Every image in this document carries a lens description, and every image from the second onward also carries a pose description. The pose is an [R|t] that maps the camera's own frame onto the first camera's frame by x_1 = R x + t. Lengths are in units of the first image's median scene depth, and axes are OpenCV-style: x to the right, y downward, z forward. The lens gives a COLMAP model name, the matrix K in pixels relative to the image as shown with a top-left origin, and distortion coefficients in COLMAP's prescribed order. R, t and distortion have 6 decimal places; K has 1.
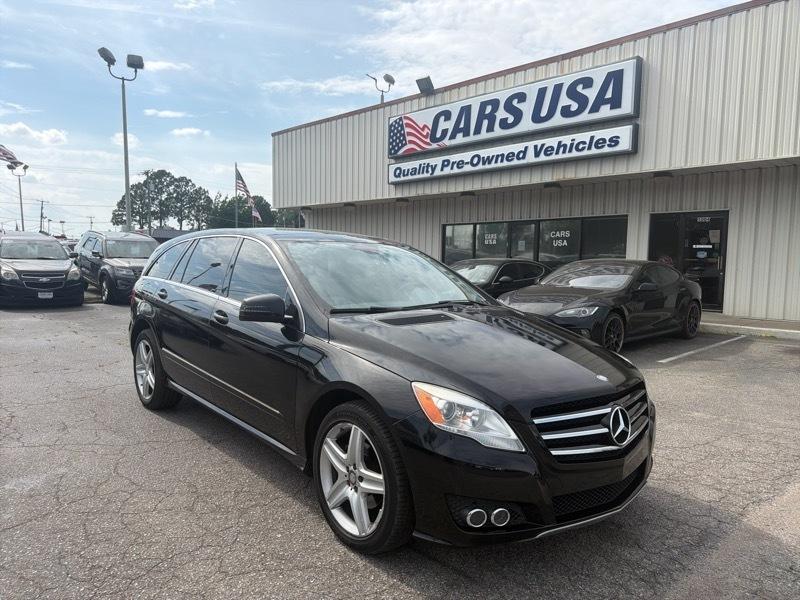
lens RADIAL K [[568.2, 0, 398.1], [0, 568.2, 302.9], [0, 0, 1]] dist [0.078629, -0.139315]
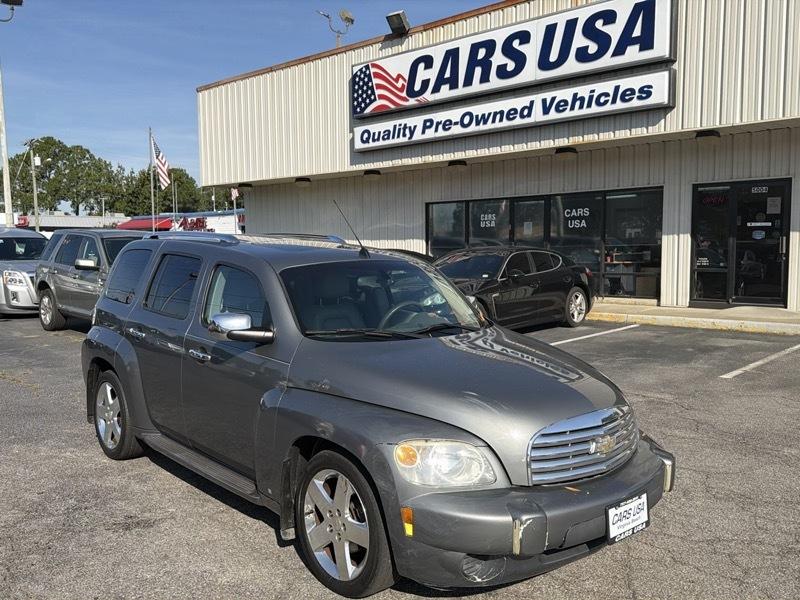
lens RADIAL K [[719.0, 0, 400.0], [0, 719.0, 300.0], [0, 0, 1]] dist [0.119426, -0.232817]
pose [[0.998210, -0.029004, 0.052311, -0.013407], [0.029093, 0.999576, -0.000938, -0.006922], [-0.052262, 0.002458, 0.998630, 0.024821]]
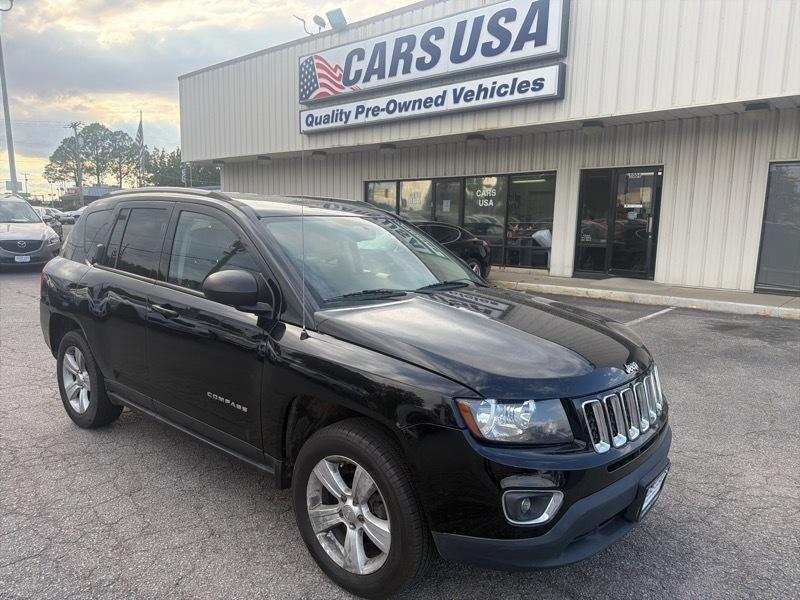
lens RADIAL K [[570.5, 0, 400.0], [0, 570.5, 300.0], [0, 0, 1]] dist [0.056782, -0.097420]
pose [[0.997348, -0.009903, 0.072102, 0.083182], [0.005196, 0.997860, 0.065183, -0.010544], [-0.072593, -0.064635, 0.995265, 0.103800]]
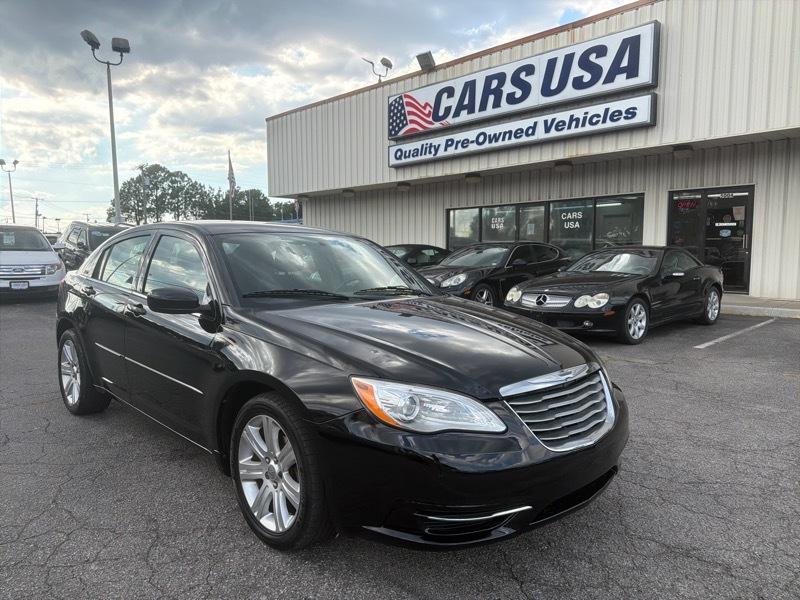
lens RADIAL K [[569.0, 0, 403.6], [0, 569.0, 300.8], [0, 0, 1]] dist [0.059582, -0.099349]
pose [[0.999777, -0.019173, 0.008907, -0.006359], [0.019087, 0.999771, 0.009630, 0.006289], [-0.009090, -0.009458, 0.999914, 0.056072]]
